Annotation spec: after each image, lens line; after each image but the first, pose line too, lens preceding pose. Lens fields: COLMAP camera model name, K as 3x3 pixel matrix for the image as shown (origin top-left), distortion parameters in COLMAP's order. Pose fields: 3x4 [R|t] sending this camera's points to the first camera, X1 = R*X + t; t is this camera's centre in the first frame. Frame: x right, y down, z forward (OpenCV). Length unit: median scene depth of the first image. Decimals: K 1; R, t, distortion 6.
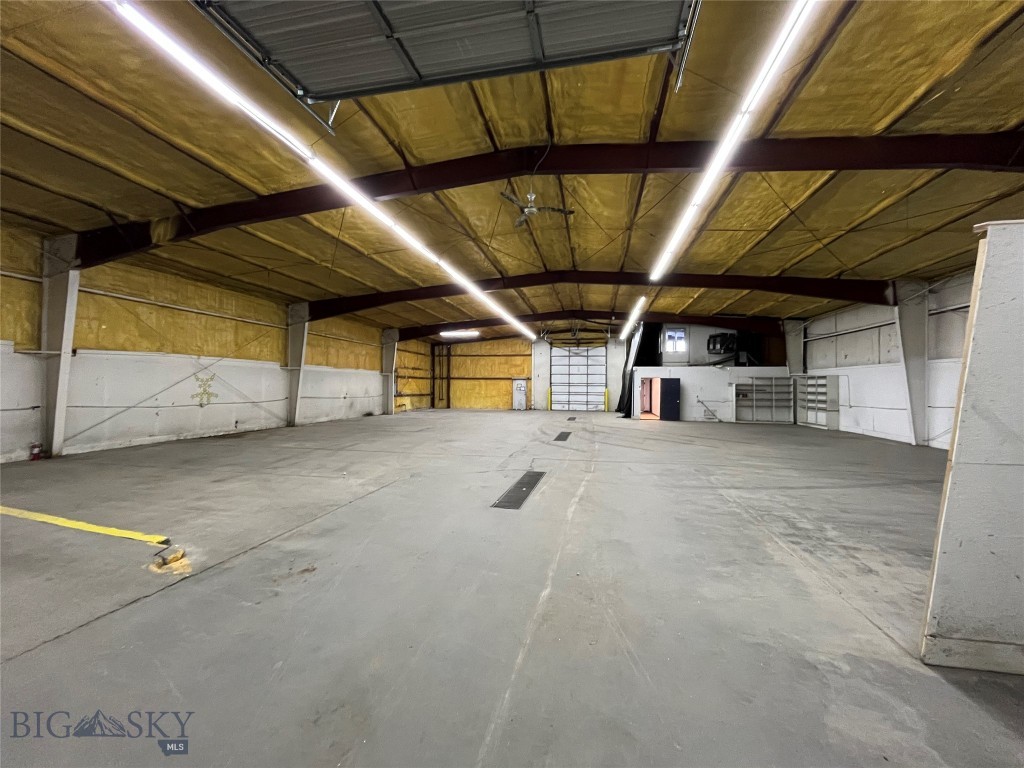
lens RADIAL K [[417.2, 0, 509.6], [0, 417.2, 384.0], [0, 0, 1]] dist [0.003237, -0.000017]
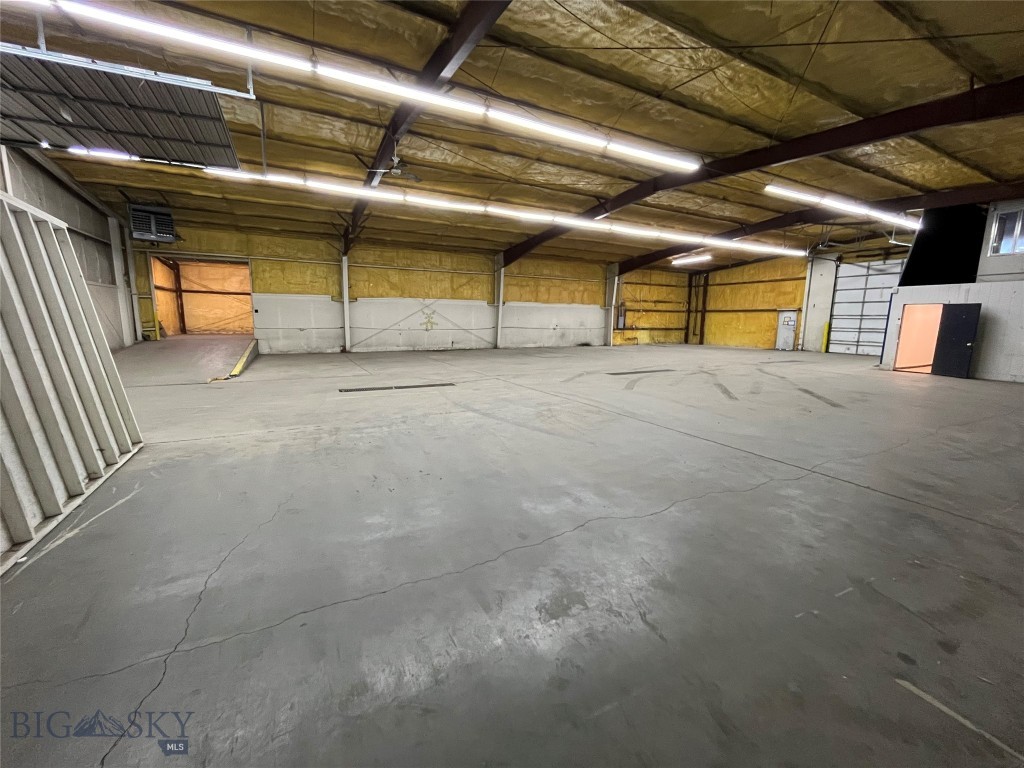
lens RADIAL K [[417.2, 0, 510.8], [0, 417.2, 383.9], [0, 0, 1]] dist [0.003237, -0.000017]
pose [[0.637831, 0.117005, -0.761236, 0.386057], [-0.000743, 0.988486, 0.151312, 0.007120], [0.770176, -0.095946, 0.630574, 0.122313]]
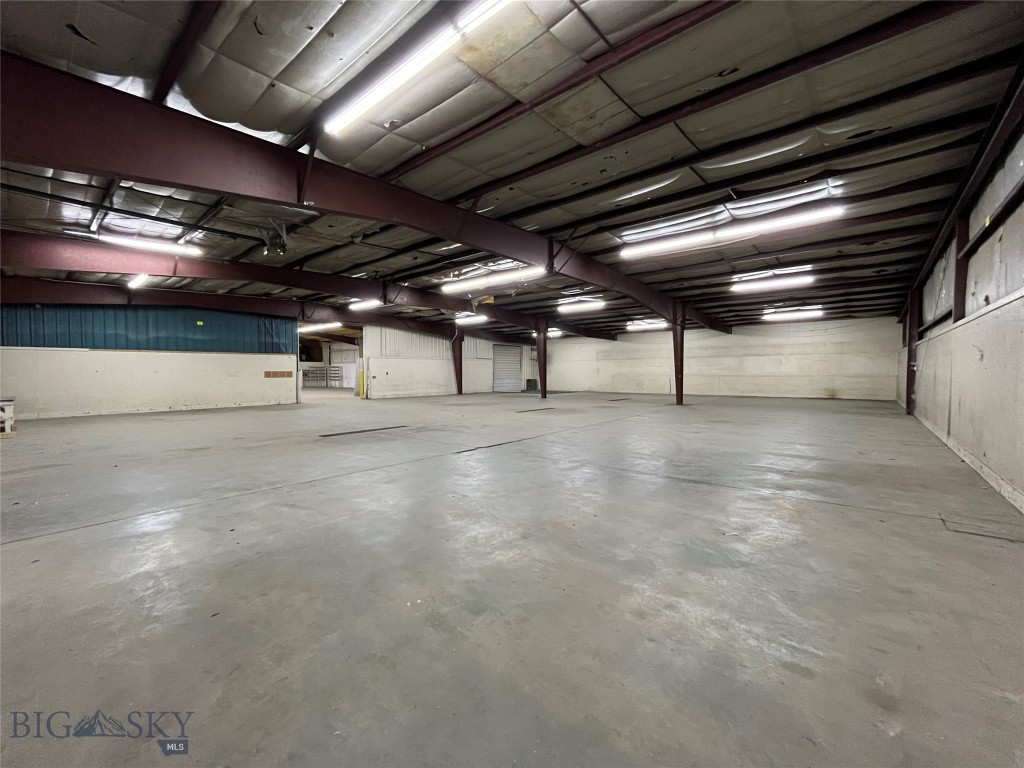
lens RADIAL K [[417.2, 0, 513.4], [0, 417.2, 384.3], [0, 0, 1]] dist [0.003237, -0.000017]
pose [[0.479793, -0.033462, 0.876743, -0.780607], [0.002401, 0.999319, 0.036826, -0.002604], [-0.877378, -0.015564, 0.479547, -0.937249]]
